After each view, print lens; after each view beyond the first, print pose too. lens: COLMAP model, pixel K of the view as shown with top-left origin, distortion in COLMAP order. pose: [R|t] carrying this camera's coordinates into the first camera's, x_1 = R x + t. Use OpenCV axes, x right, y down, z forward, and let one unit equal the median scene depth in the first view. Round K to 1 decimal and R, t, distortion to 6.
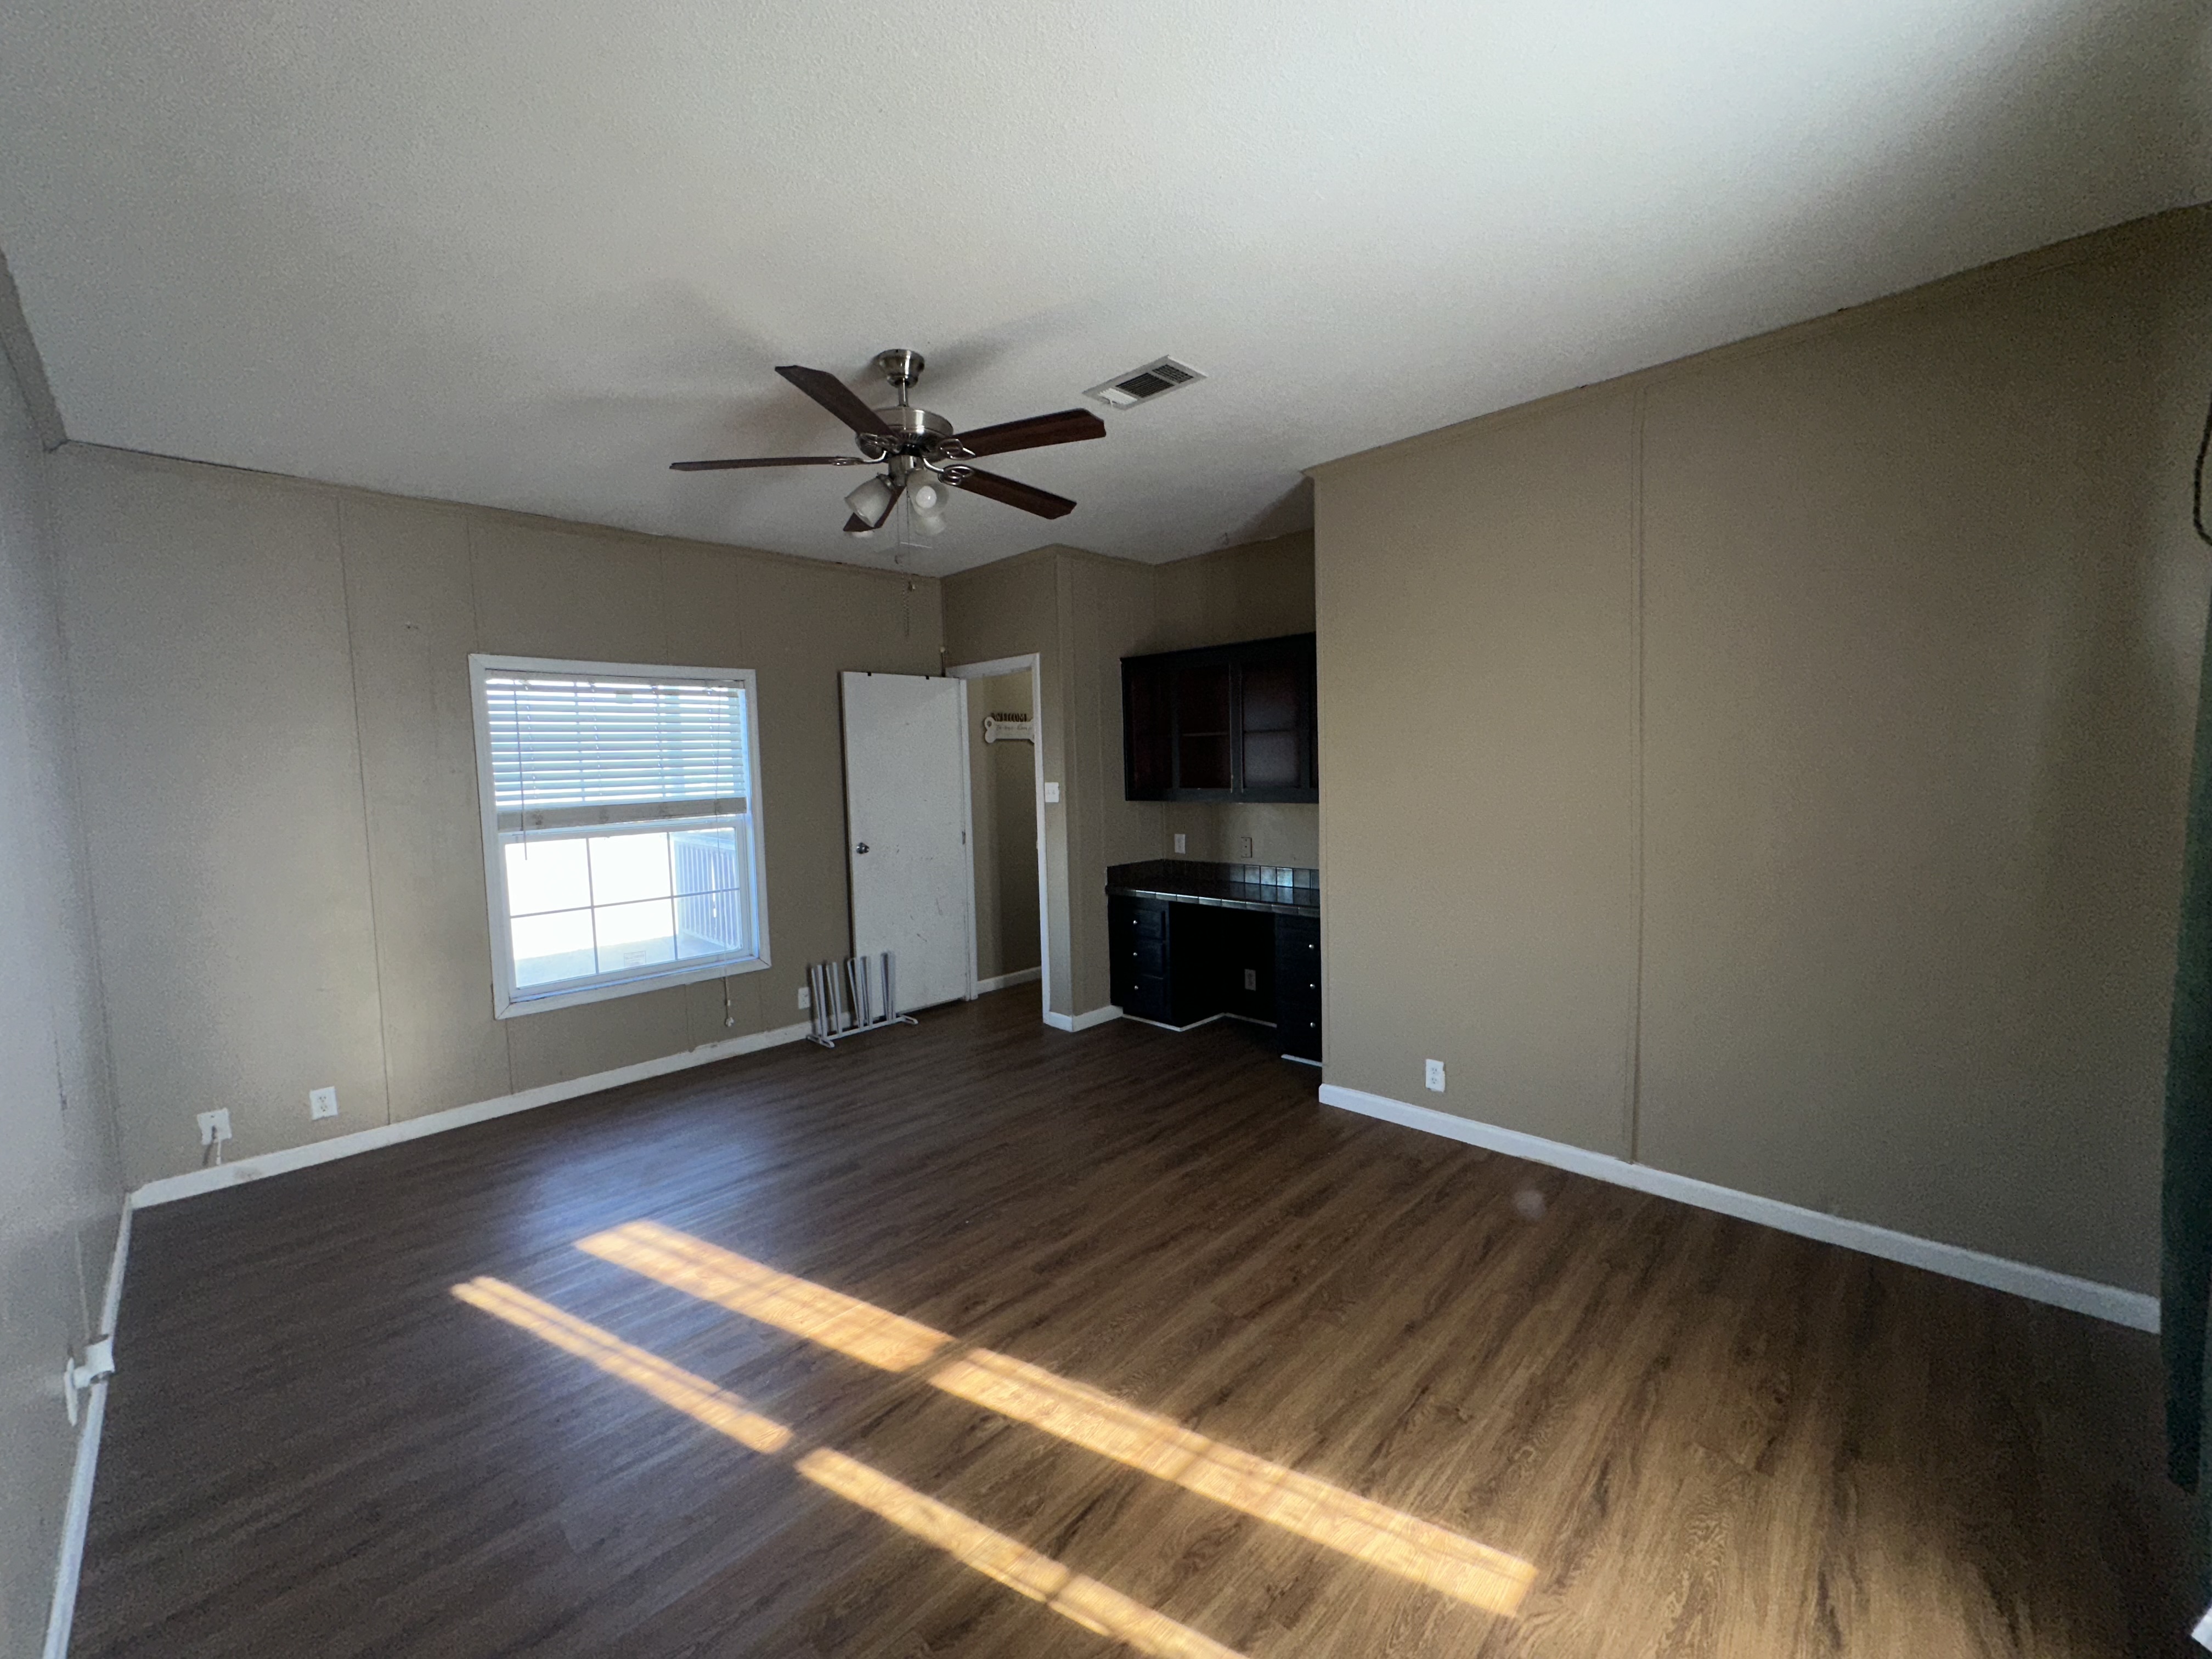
lens RADIAL K [[880.1, 0, 1106.0], [0, 880.1, 829.5], [0, 0, 1]] dist [-0.002565, 0.000436]
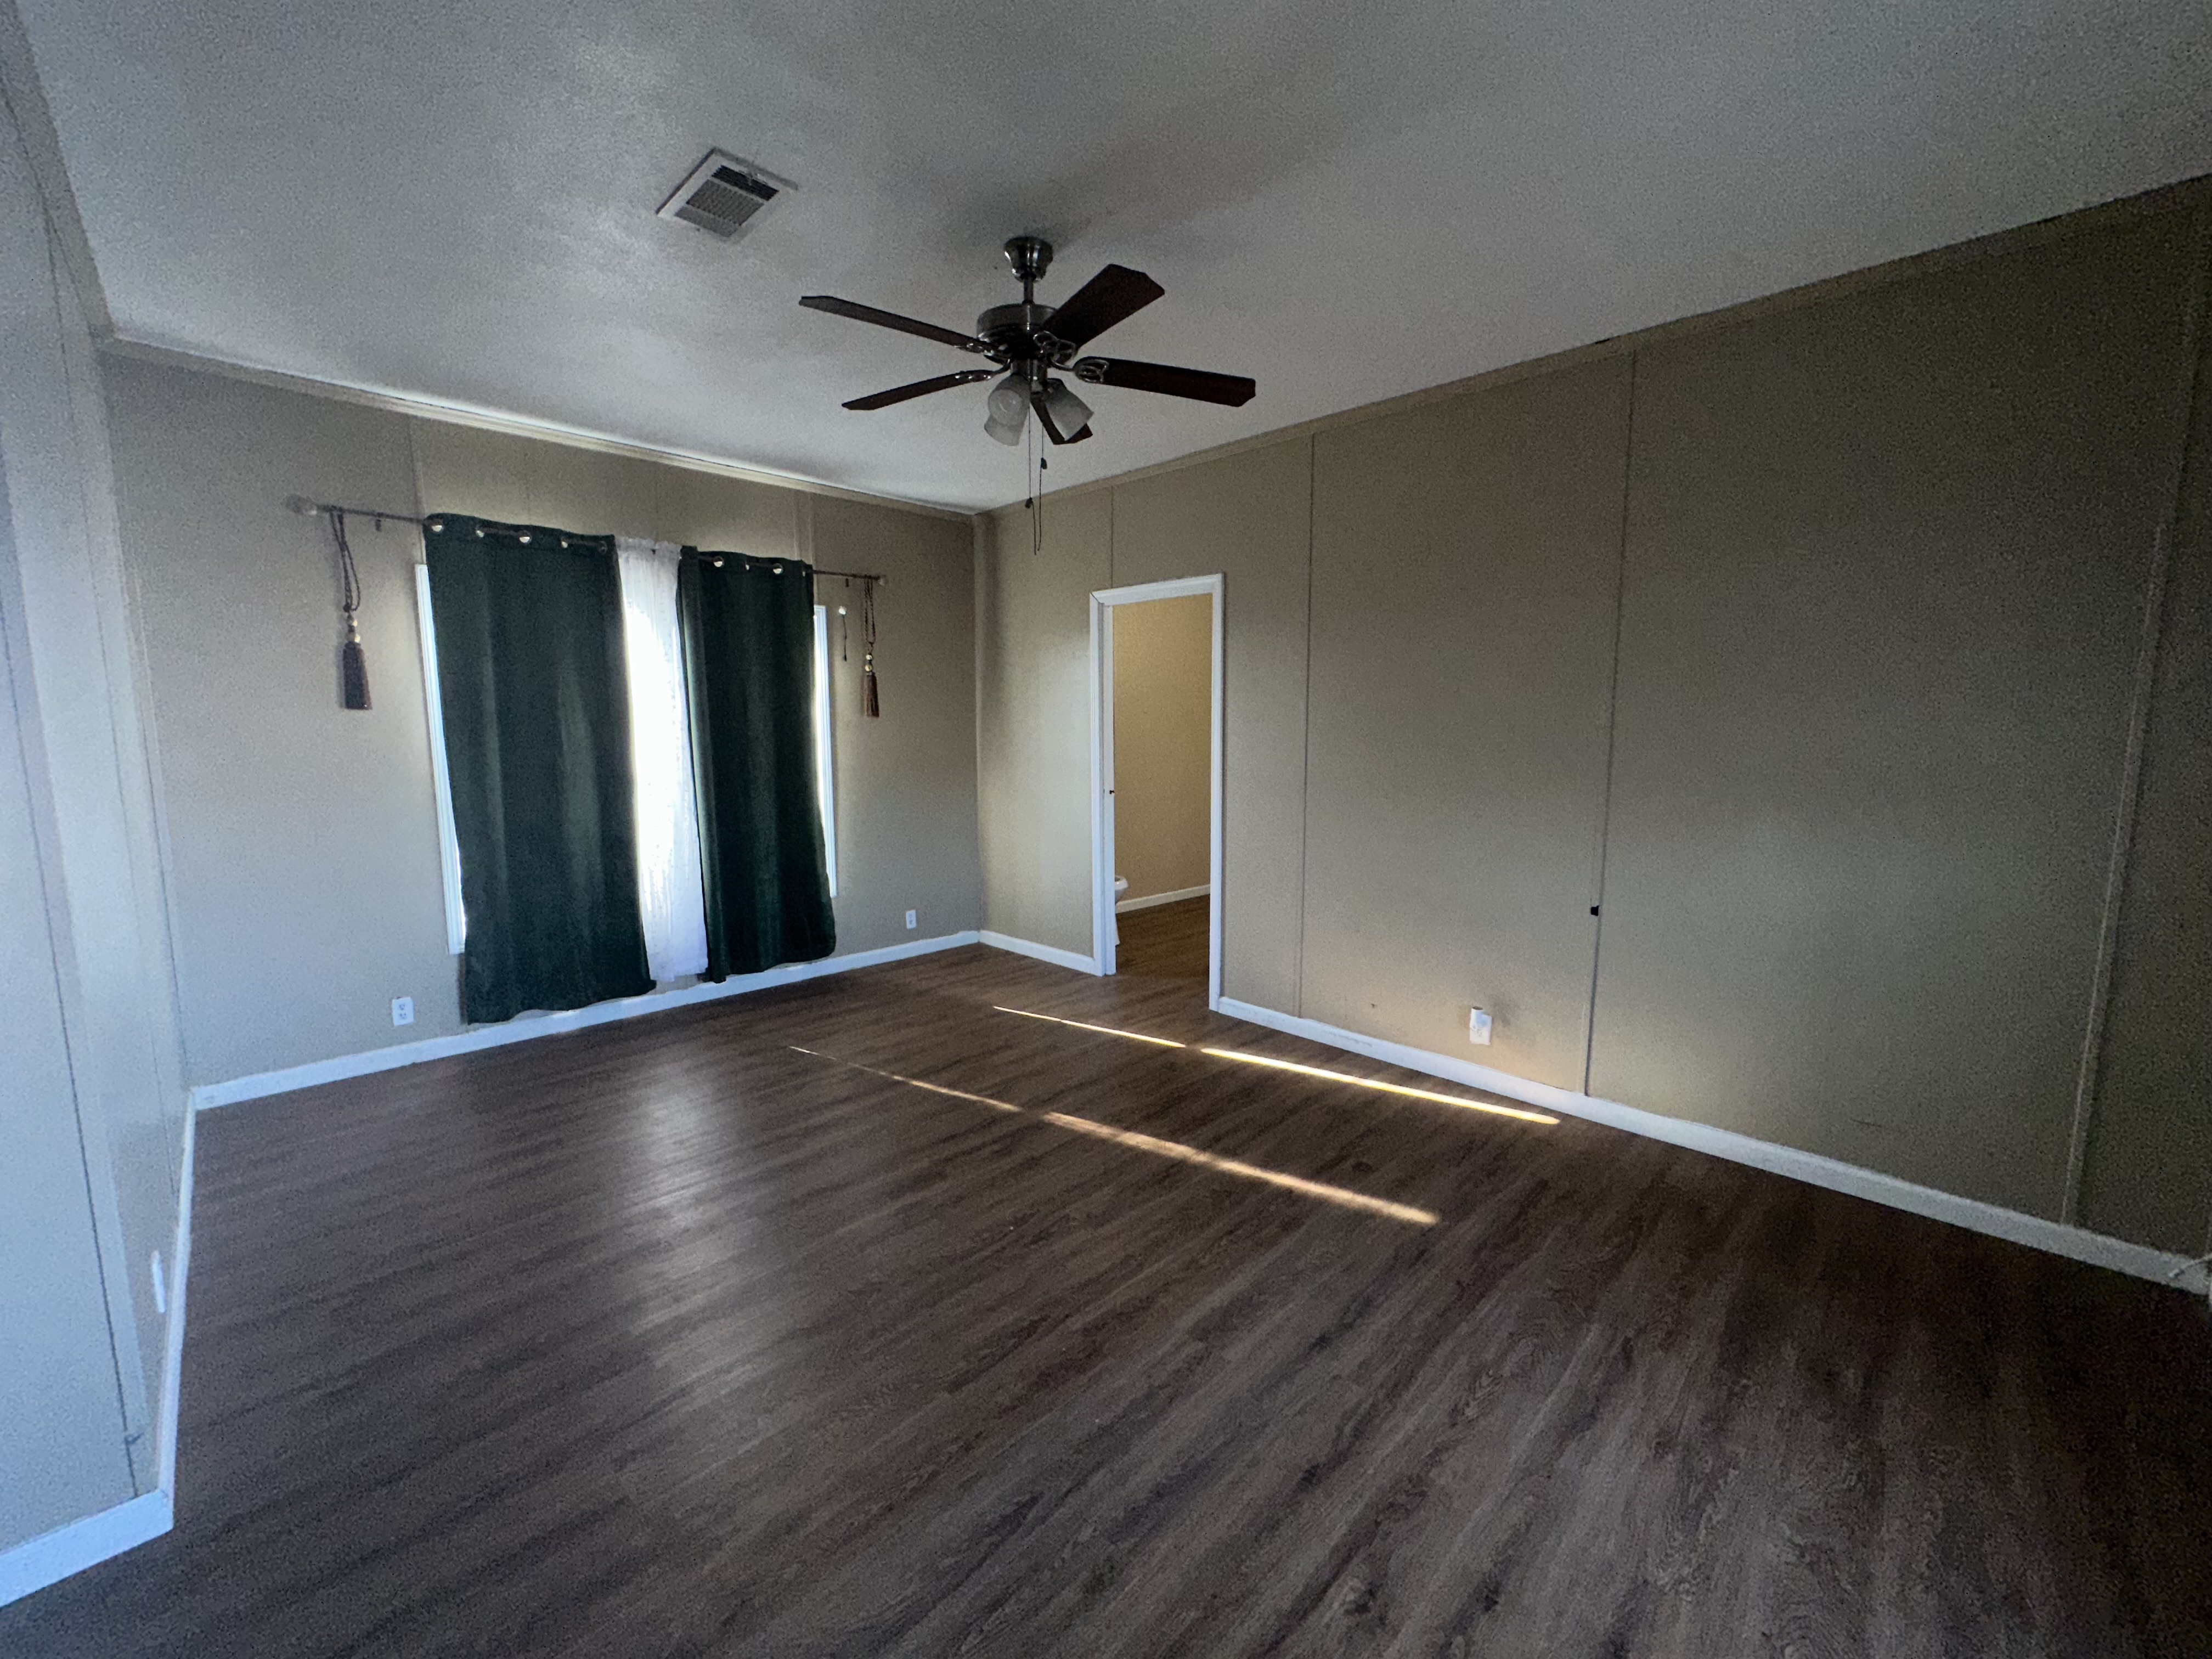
lens RADIAL K [[880.1, 0, 1106.0], [0, 880.1, 829.5], [0, 0, 1]] dist [-0.002565, 0.000436]
pose [[-0.999514, 0.028264, 0.013185, -0.331233], [0.030278, 0.980762, 0.192846, -0.122954], [-0.007481, 0.193152, -0.981140, 2.150360]]
